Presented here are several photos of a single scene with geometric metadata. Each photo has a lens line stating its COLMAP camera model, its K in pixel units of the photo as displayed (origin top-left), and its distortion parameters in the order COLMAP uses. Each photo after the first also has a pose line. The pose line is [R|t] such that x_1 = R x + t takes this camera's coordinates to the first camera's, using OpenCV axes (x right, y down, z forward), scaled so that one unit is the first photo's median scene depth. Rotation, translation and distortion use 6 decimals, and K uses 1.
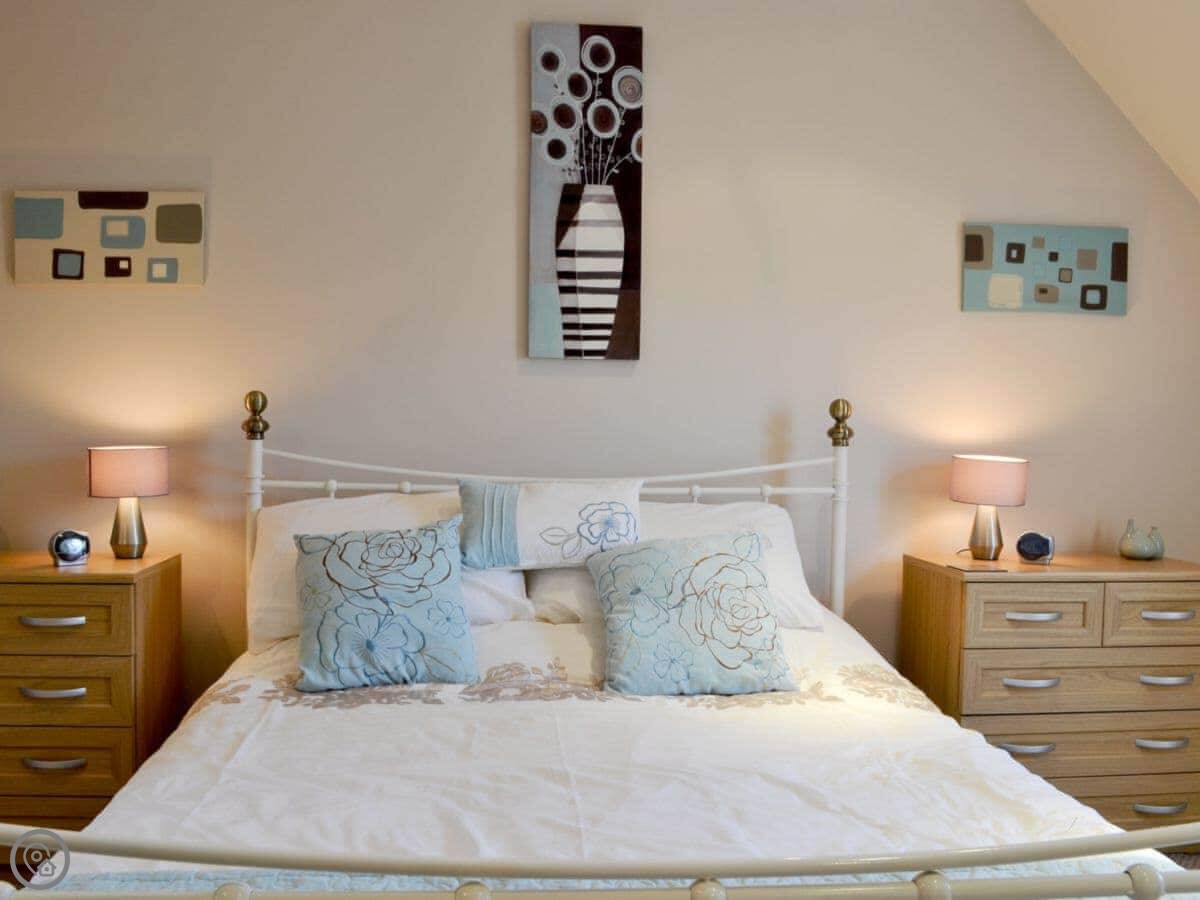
lens RADIAL K [[1099.0, 0, 597.4], [0, 1099.0, 453.2], [0, 0, 1]] dist [-0.080358, 0.000000]
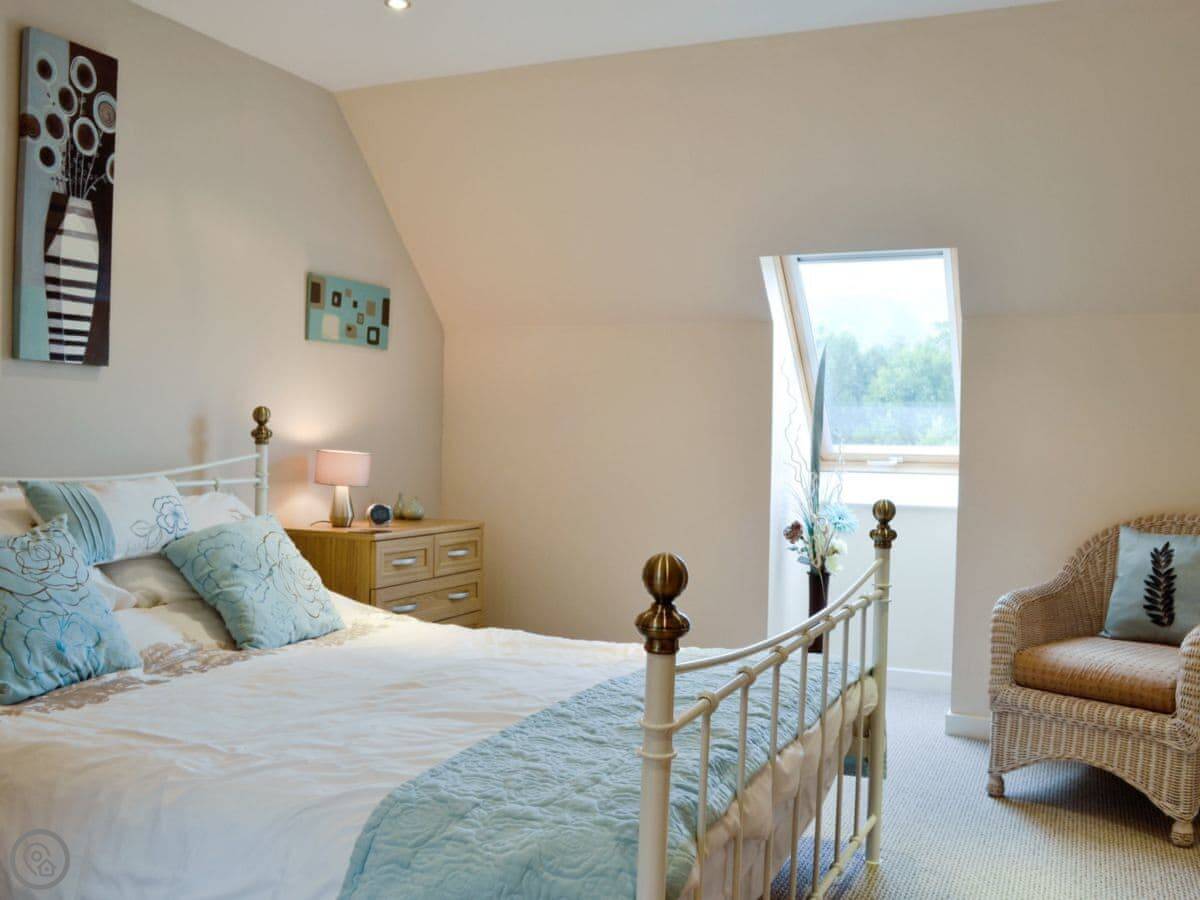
lens RADIAL K [[1099.0, 0, 590.9], [0, 1099.0, 448.0], [0, 0, 1]] dist [-0.080358, 0.000000]
pose [[0.483717, -0.012821, 0.875130, -0.670943], [0.010941, 0.999903, 0.008601, -0.008651], [-0.875156, 0.005414, 0.483811, 0.070808]]
